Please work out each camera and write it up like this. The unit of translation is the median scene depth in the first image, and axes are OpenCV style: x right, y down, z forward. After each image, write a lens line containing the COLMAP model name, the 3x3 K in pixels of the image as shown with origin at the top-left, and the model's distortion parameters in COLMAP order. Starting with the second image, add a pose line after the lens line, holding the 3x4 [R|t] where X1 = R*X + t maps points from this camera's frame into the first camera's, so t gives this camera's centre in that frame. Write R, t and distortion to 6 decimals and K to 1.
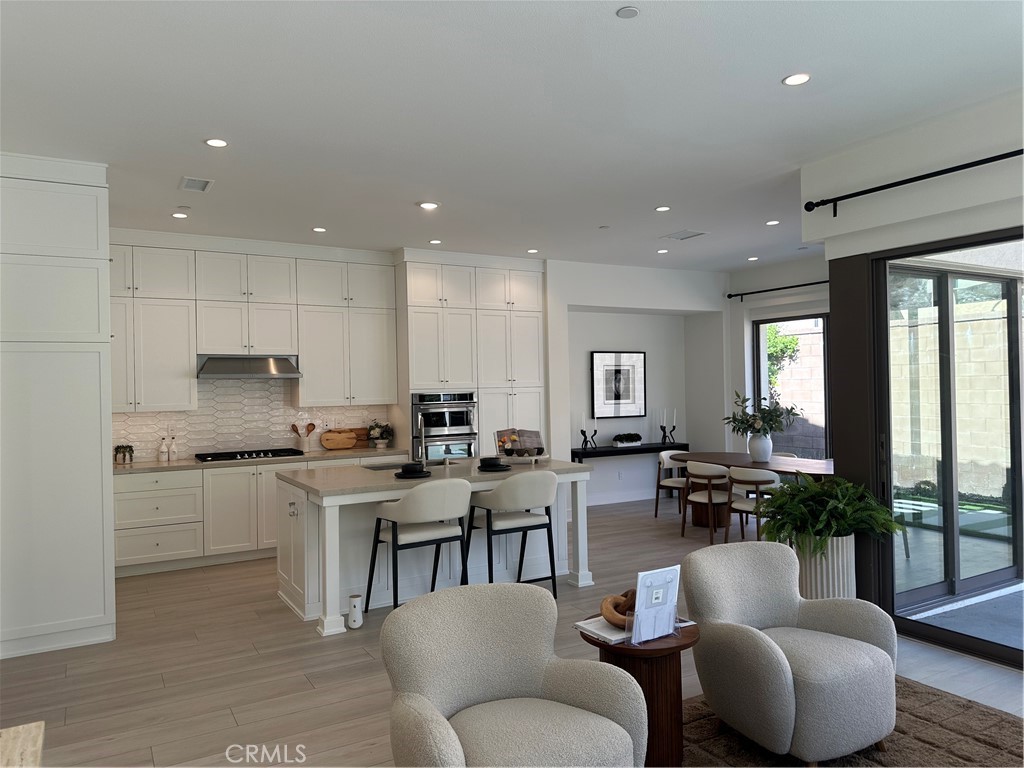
lens RADIAL K [[721.4, 0, 512.1], [0, 721.4, 381.6], [0, 0, 1]] dist [0.023108, -0.025770]
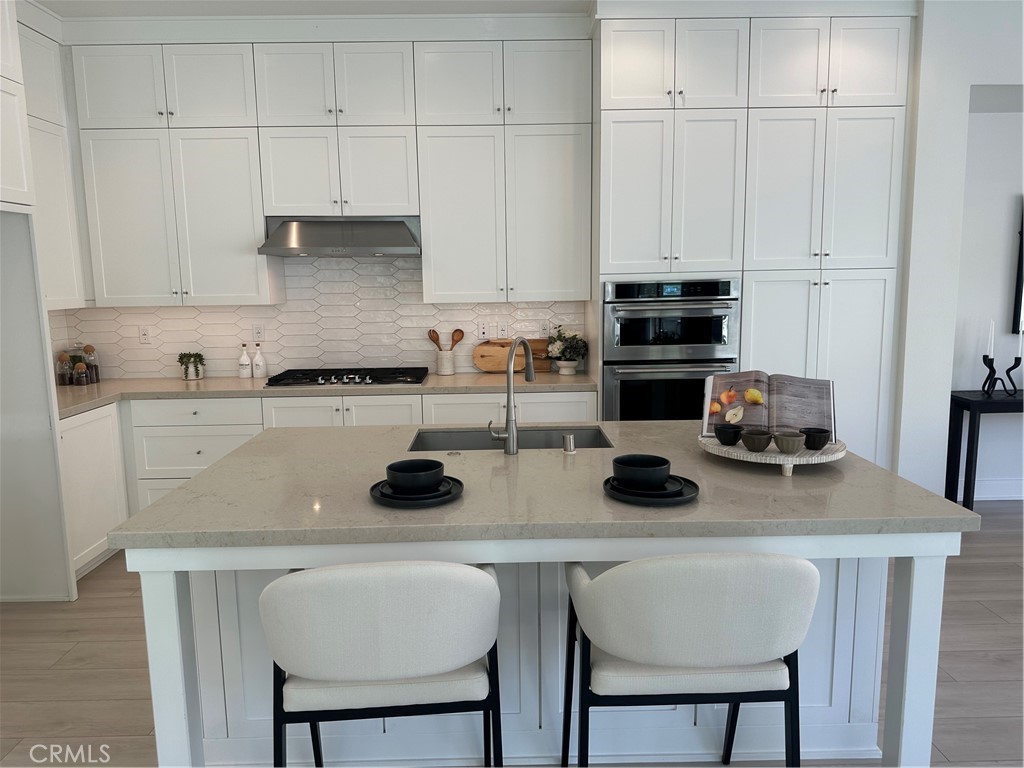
lens RADIAL K [[721.4, 0, 506.4], [0, 721.4, 387.4], [0, 0, 1]] dist [0.023108, -0.025770]
pose [[0.873322, 0.076638, -0.481077, 0.060708], [0.001963, 0.986986, 0.160795, 0.007692], [0.487139, -0.141370, 0.861806, 0.482087]]
